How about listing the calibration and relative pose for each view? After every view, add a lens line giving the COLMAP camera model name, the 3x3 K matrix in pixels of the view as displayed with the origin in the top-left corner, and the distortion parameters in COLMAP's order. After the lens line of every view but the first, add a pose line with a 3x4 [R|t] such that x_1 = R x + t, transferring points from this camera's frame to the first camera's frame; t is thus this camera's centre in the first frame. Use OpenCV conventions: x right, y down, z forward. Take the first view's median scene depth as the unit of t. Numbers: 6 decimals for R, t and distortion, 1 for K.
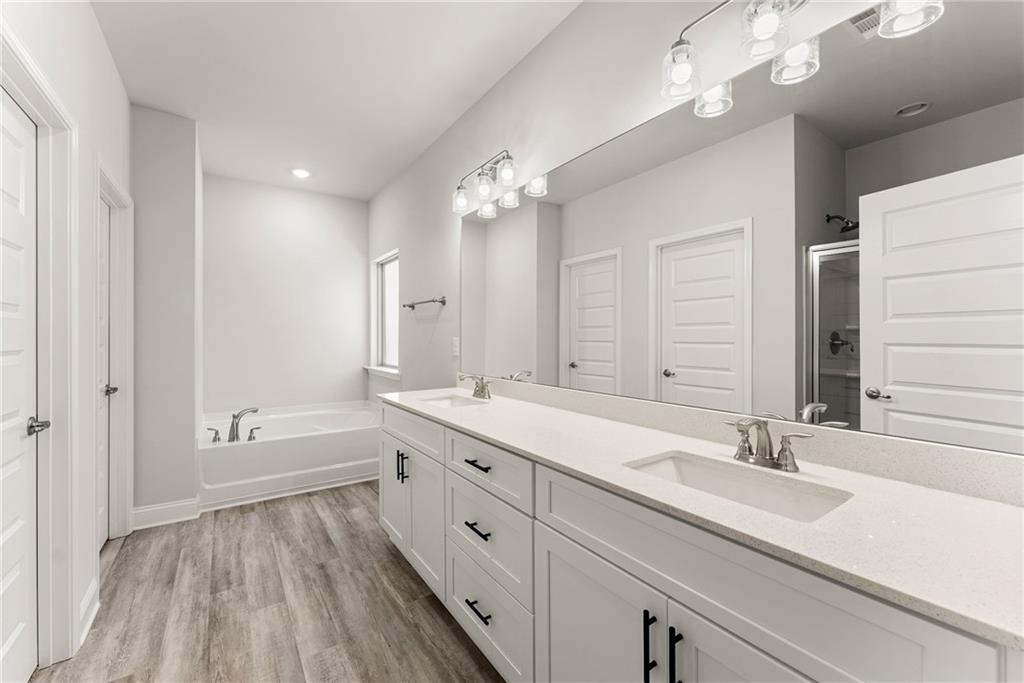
lens RADIAL K [[413.0, 0, 484.3], [0, 413.0, 337.8], [0, 0, 1]] dist [-0.000218, 0.000048]
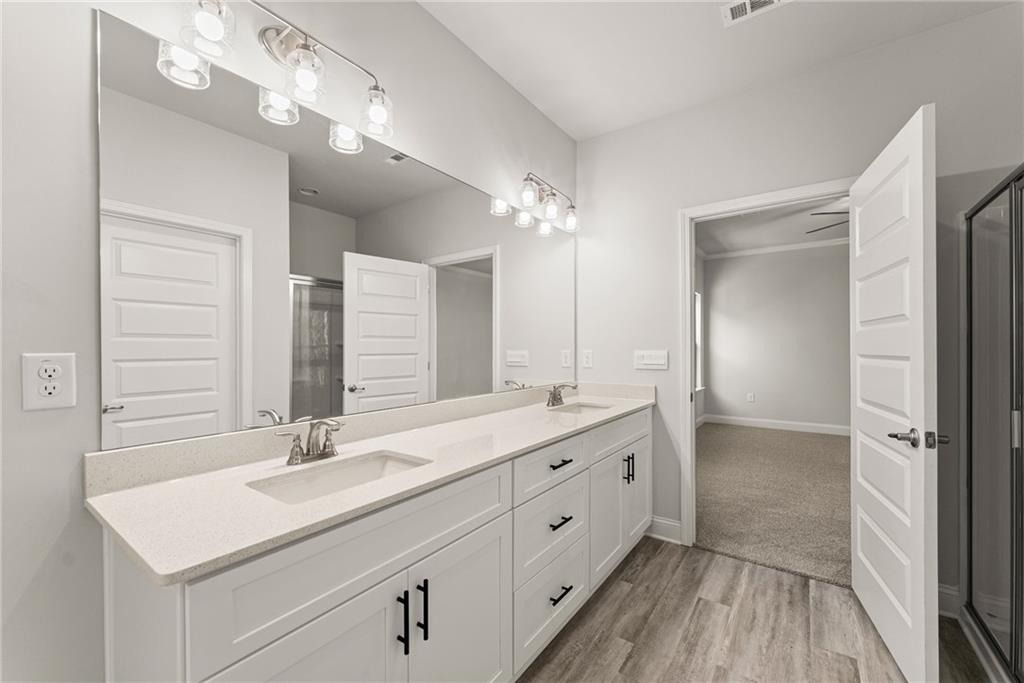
lens RADIAL K [[409.7, 0, 508.3], [0, 409.7, 347.0], [0, 0, 1]] dist [0.000457, -0.000118]
pose [[-0.375966, 0.009102, 0.926589, -0.775827], [0.000144, 0.999952, -0.009764, 0.001539], [-0.926634, -0.003537, -0.375949, 1.211080]]
